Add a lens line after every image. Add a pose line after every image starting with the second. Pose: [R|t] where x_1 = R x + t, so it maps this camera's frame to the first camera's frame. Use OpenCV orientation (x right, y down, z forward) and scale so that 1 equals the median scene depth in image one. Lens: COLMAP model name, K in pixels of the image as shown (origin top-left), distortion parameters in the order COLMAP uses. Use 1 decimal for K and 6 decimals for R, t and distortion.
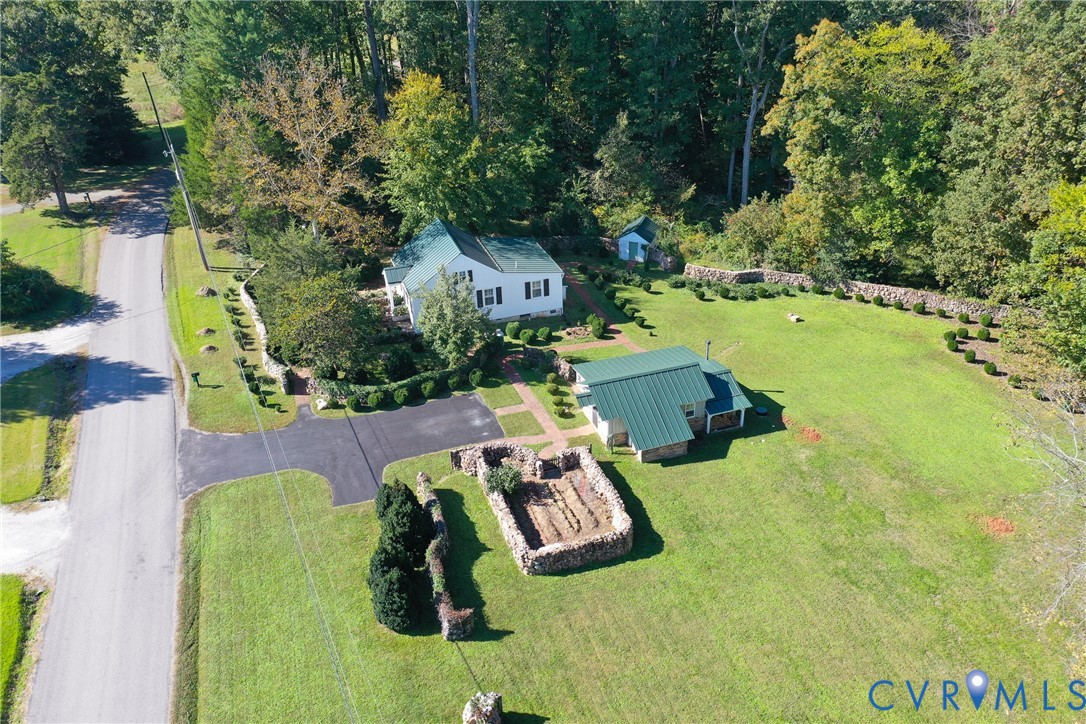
lens RADIAL K [[855.0, 0, 539.9], [0, 855.0, 363.4], [0, 0, 1]] dist [0.005688, 0.003447]
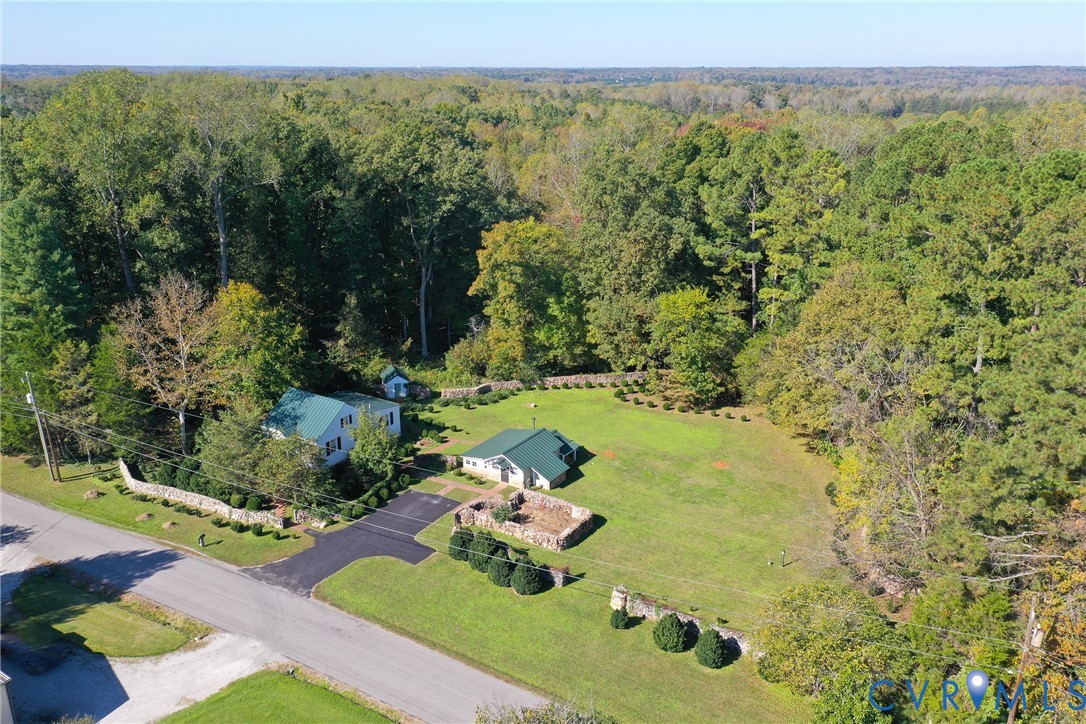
lens RADIAL K [[855.0, 0, 539.9], [0, 855.0, 363.4], [0, 0, 1]] dist [0.005688, 0.003447]
pose [[0.782147, -0.172977, 0.598602, -0.629780], [0.287326, 0.952582, -0.100160, 0.034262], [-0.552892, 0.250334, 0.794760, -0.252104]]
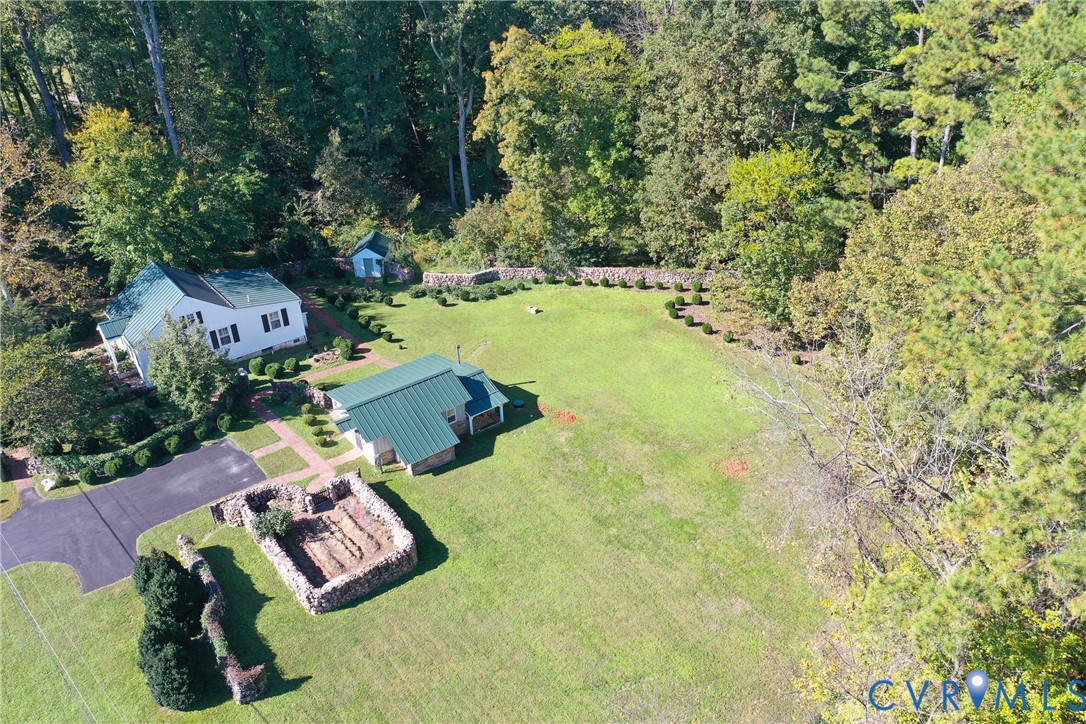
lens RADIAL K [[855.0, 0, 539.9], [0, 855.0, 363.4], [0, 0, 1]] dist [0.005688, 0.003447]
pose [[0.945754, -0.166429, 0.279016, 0.001533], [0.168861, 0.985518, 0.015476, -0.003712], [-0.277551, 0.032479, 0.960162, -0.006969]]
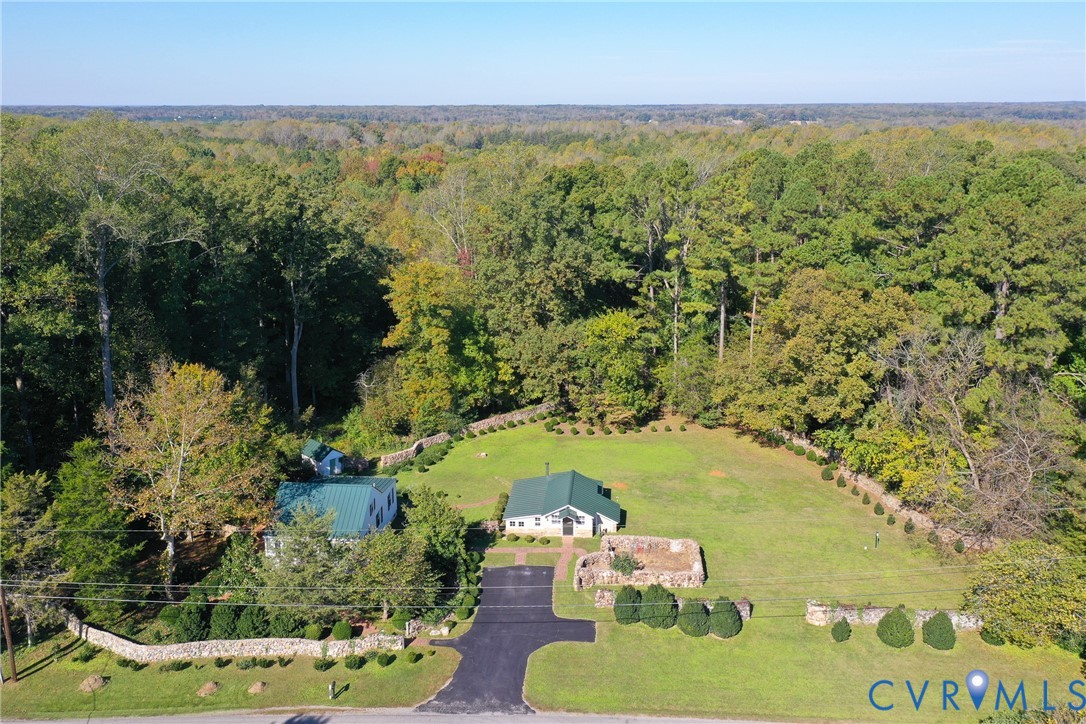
lens RADIAL K [[870.8, 0, 545.7], [0, 870.8, 284.4], [0, 0, 1]] dist [0.009212, 0.006509]
pose [[0.401263, -0.154741, 0.902797, -0.983395], [0.446950, 0.893400, -0.045524, -0.206619], [-0.799515, 0.421772, 0.427650, 0.192208]]
